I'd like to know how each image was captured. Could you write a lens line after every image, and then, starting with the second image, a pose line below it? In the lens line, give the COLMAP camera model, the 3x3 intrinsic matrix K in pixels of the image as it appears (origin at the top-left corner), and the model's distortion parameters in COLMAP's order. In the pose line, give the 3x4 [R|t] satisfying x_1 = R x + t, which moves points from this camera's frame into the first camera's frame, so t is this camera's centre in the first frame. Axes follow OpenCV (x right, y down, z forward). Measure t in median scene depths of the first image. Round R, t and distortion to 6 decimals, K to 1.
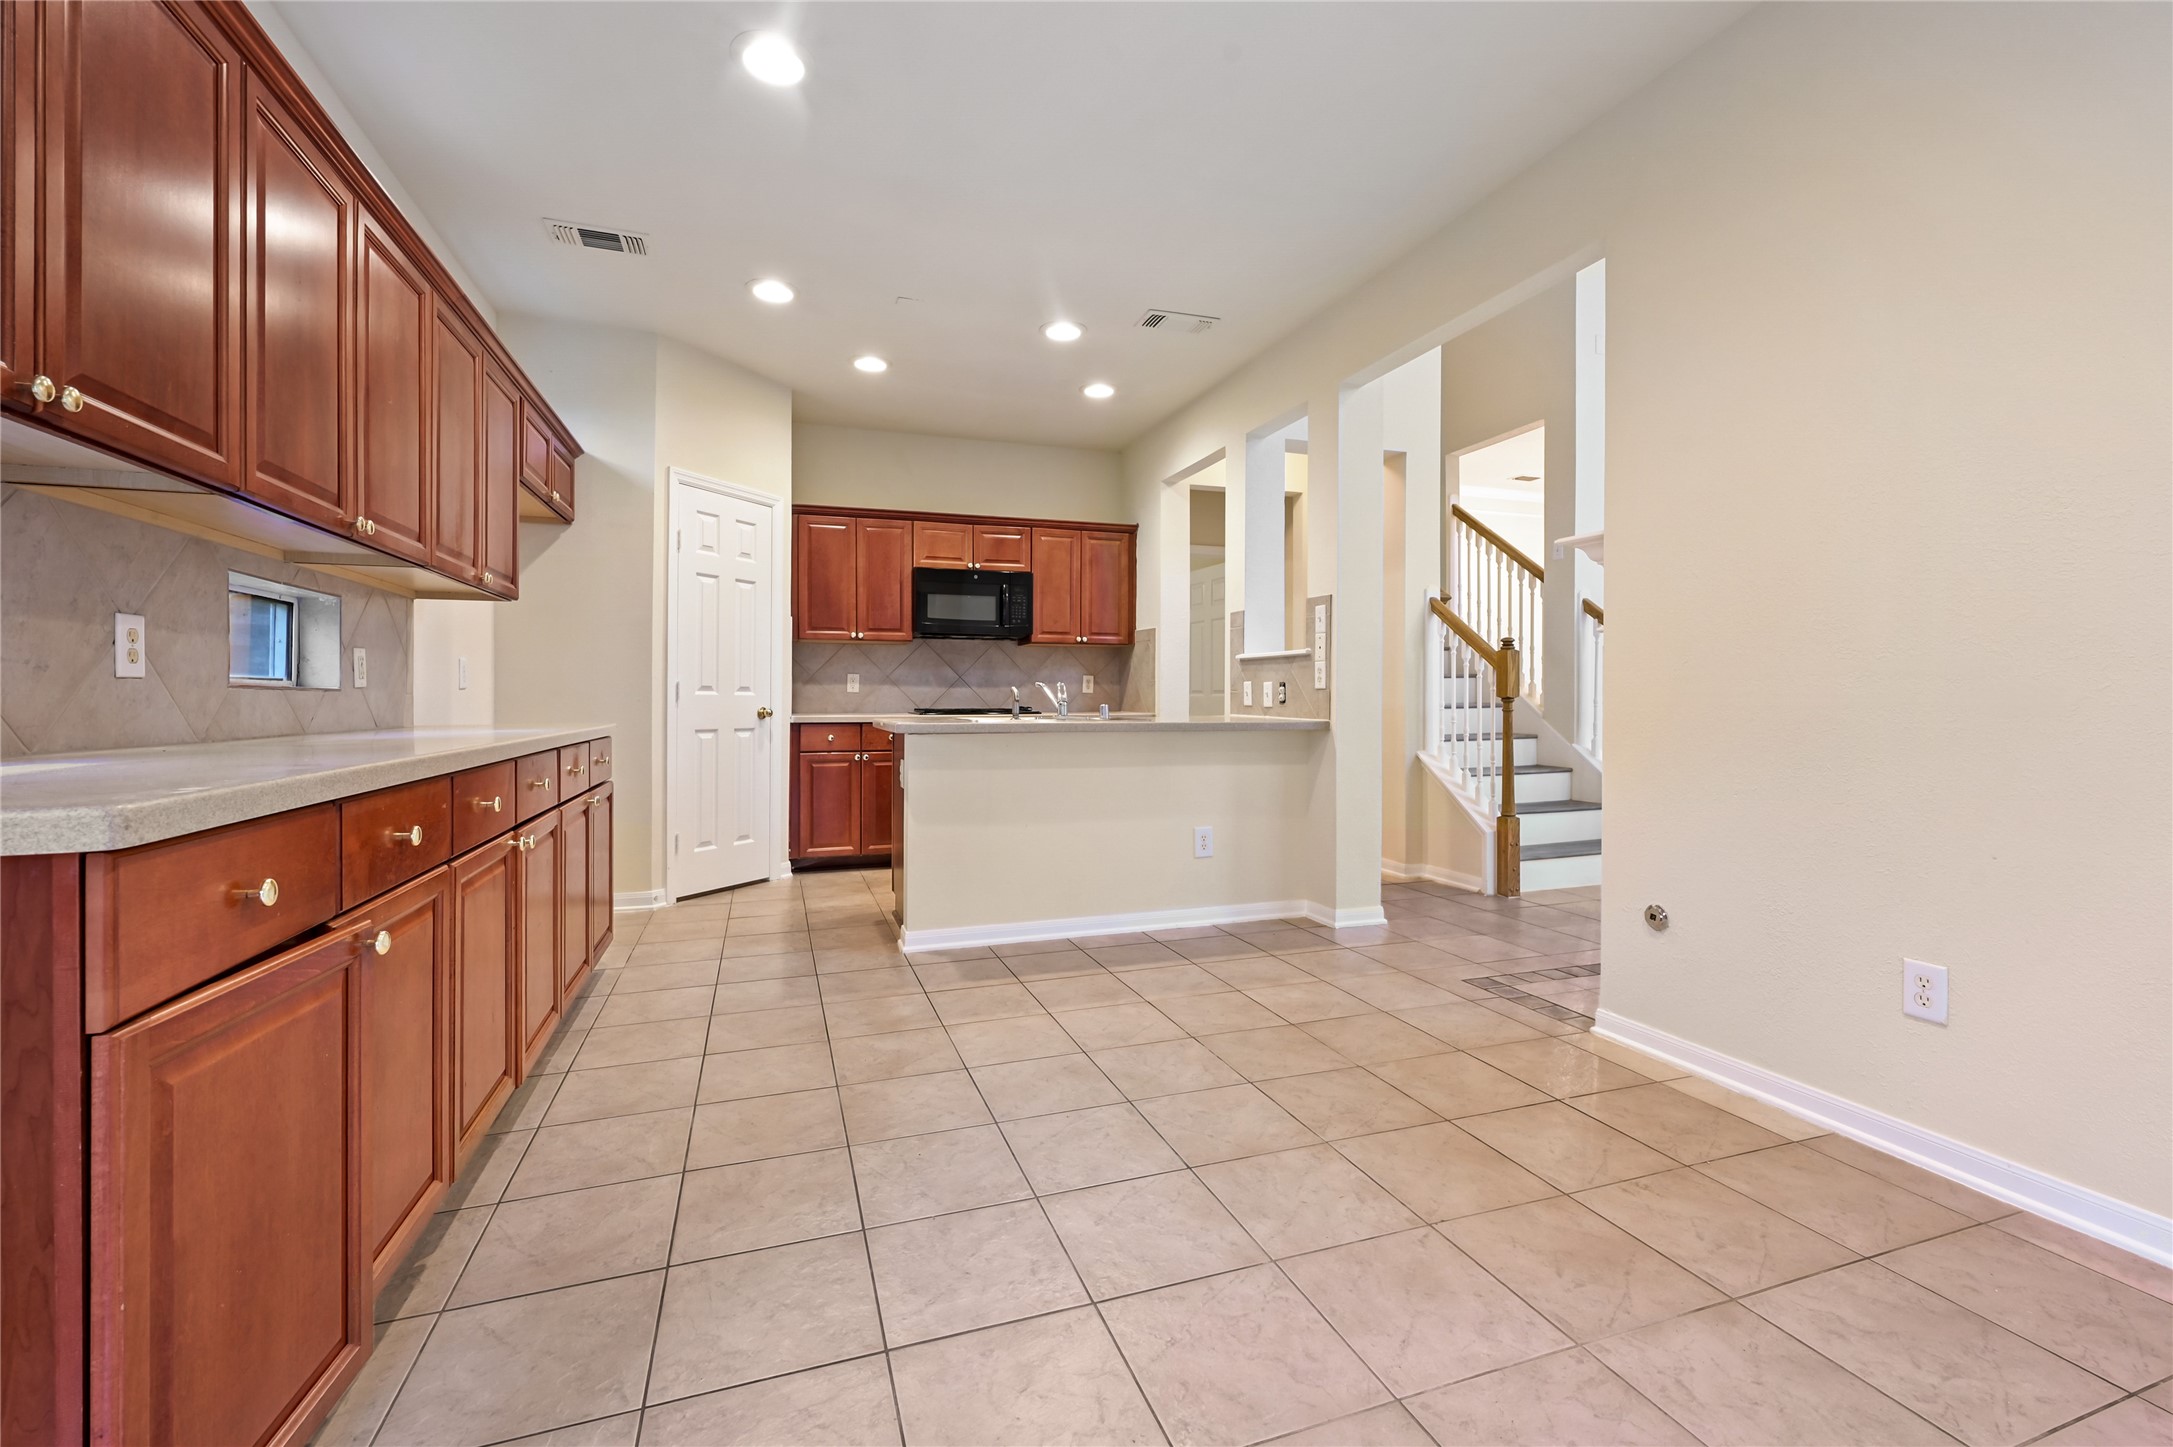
lens RADIAL K [[927.1, 0, 1081.4], [0, 927.1, 709.5], [0, 0, 1]] dist [-0.001825, -0.000044]
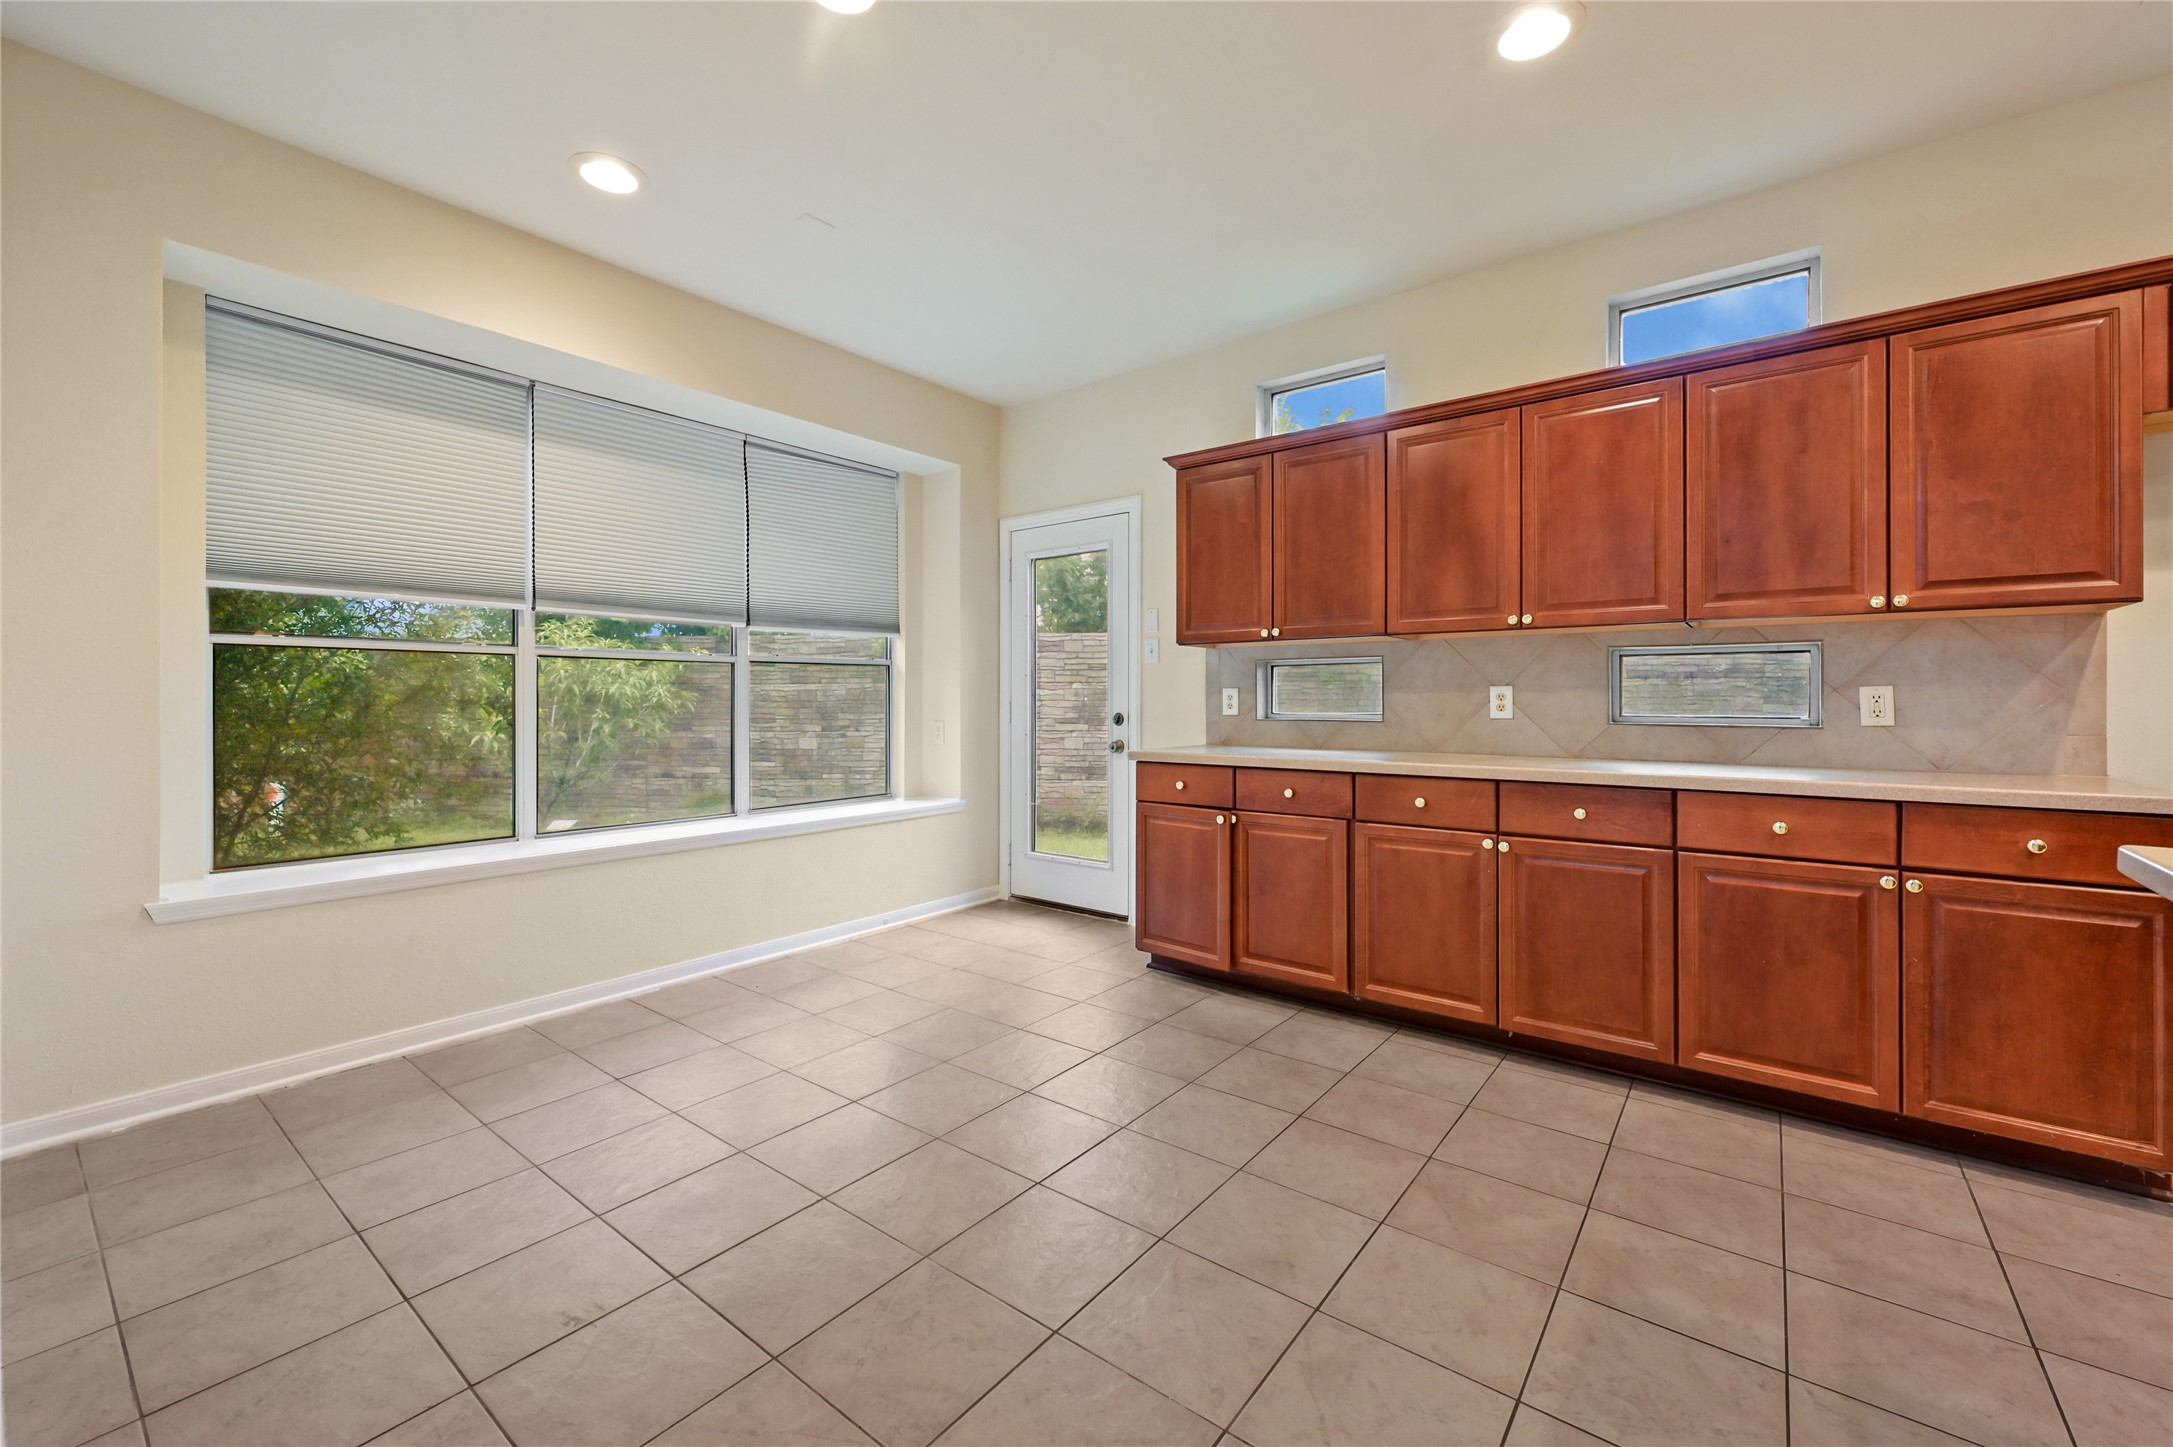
lens RADIAL K [[878.4, 0, 1094.4], [0, 878.4, 692.9], [0, 0, 1]] dist [-0.000753, -0.000165]
pose [[-0.838822, -0.004474, -0.544388, 0.262753], [-0.006970, 0.999973, 0.002523, -0.033602], [0.544361, 0.005910, -0.838830, 0.801564]]
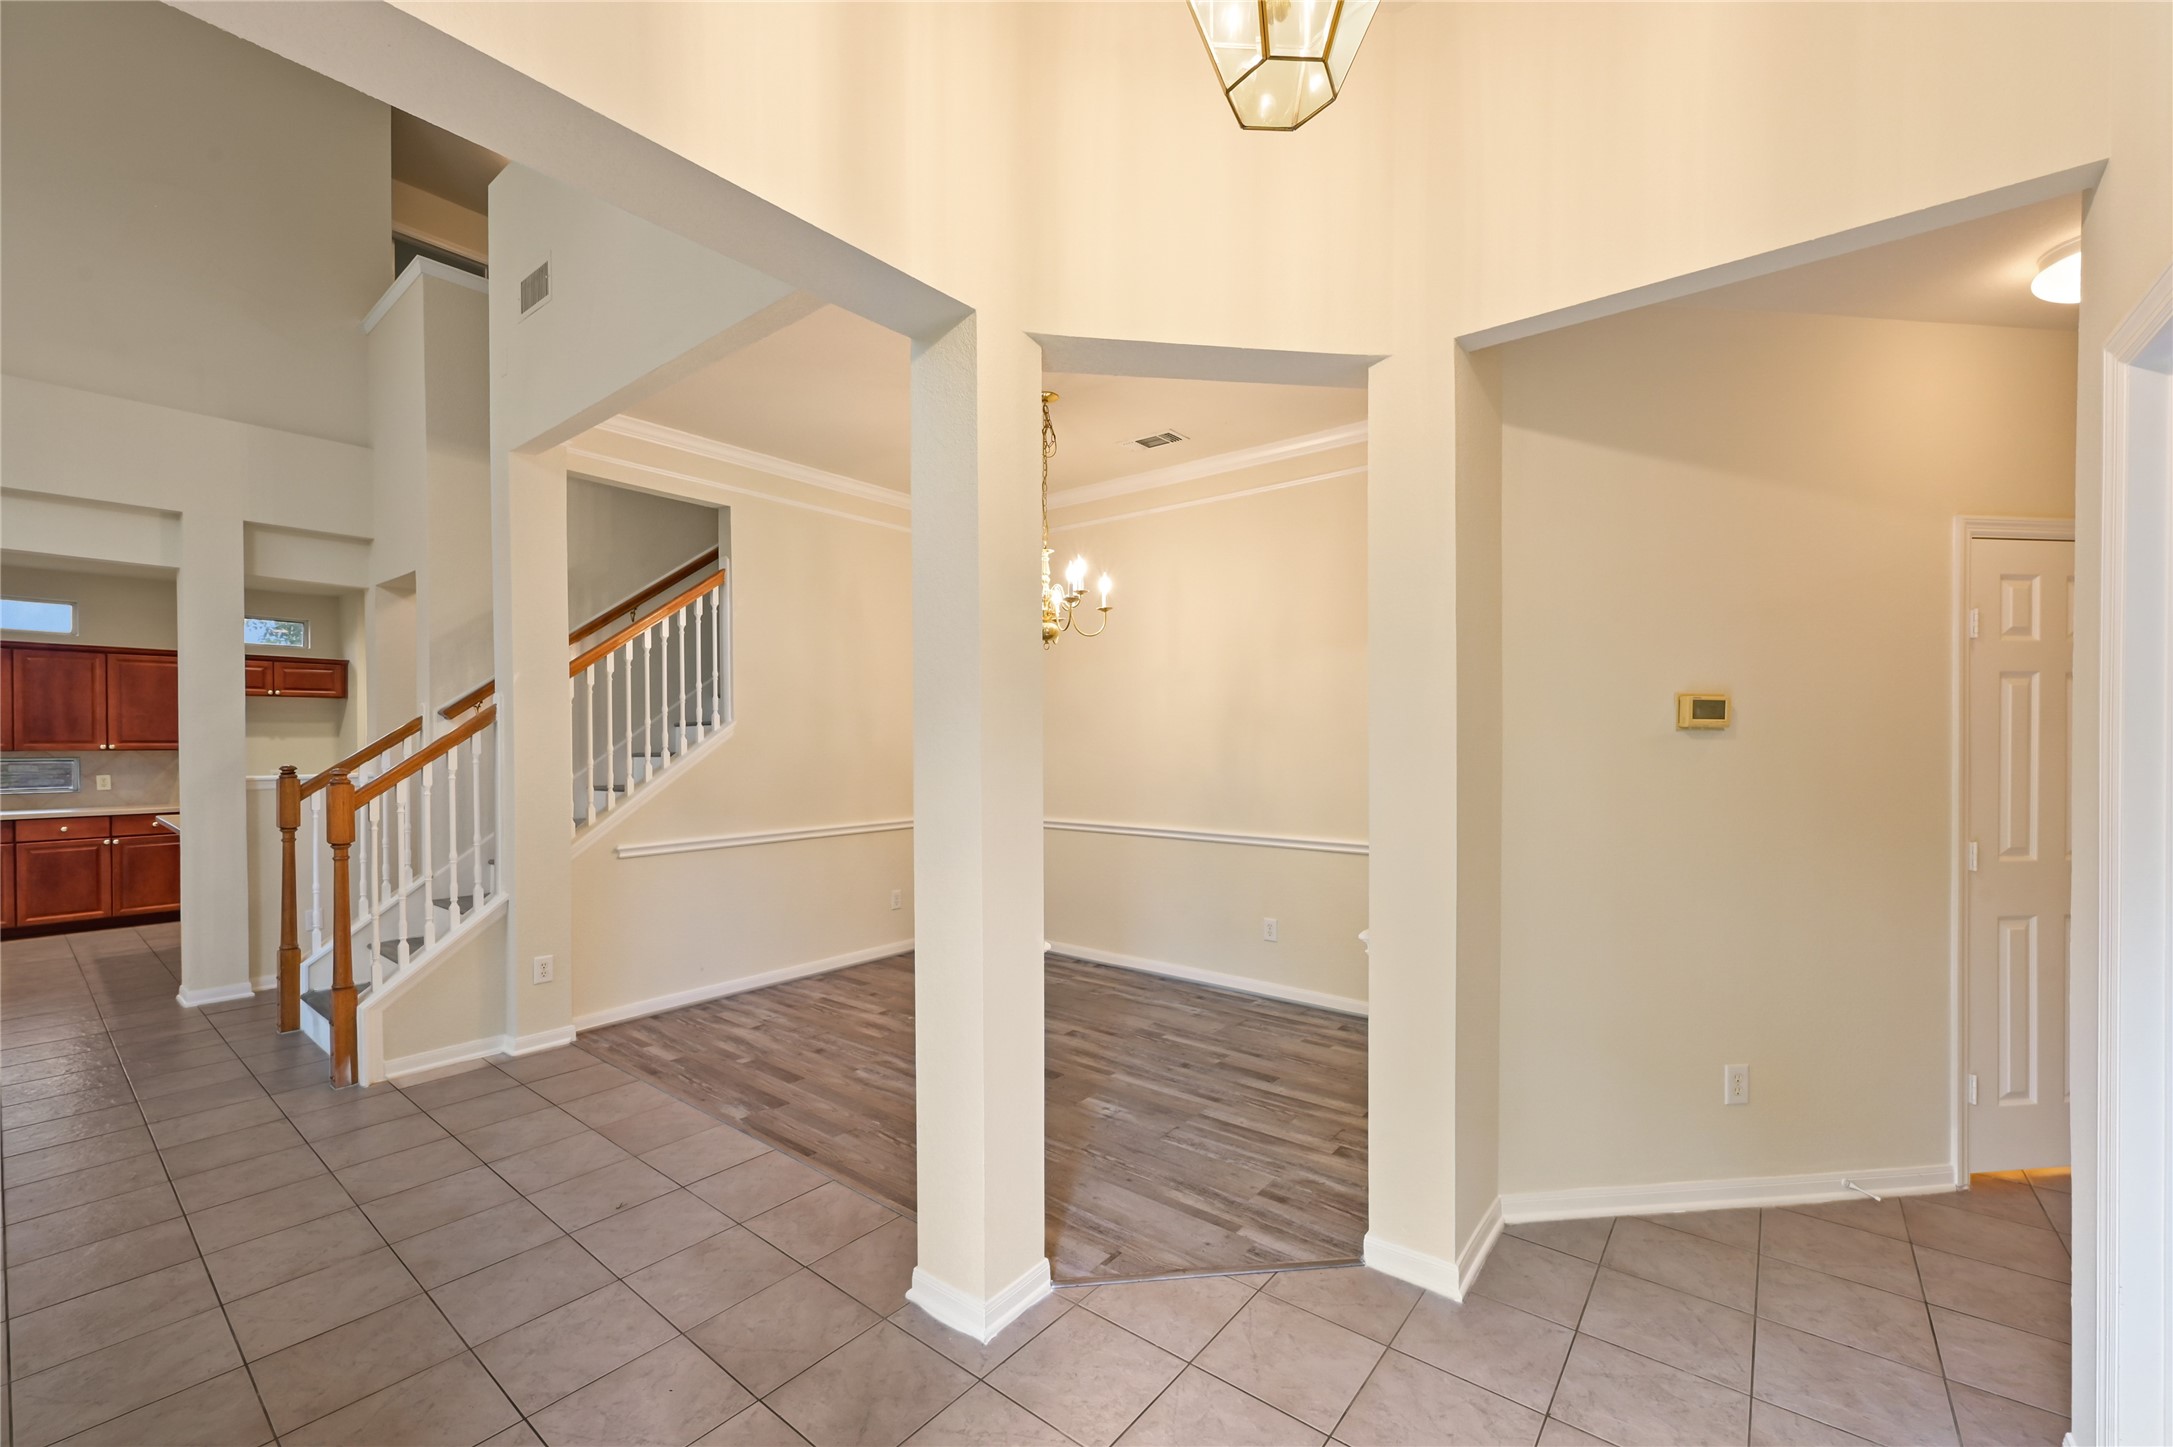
lens RADIAL K [[878.4, 0, 1087.1], [0, 878.4, 743.9], [0, 0, 1]] dist [-0.000753, -0.000165]
pose [[0.534432, 0.003666, -0.845203, 1.706275], [-0.005198, 0.999986, 0.001050, -0.104121], [0.845195, 0.003832, 0.534444, 1.223231]]
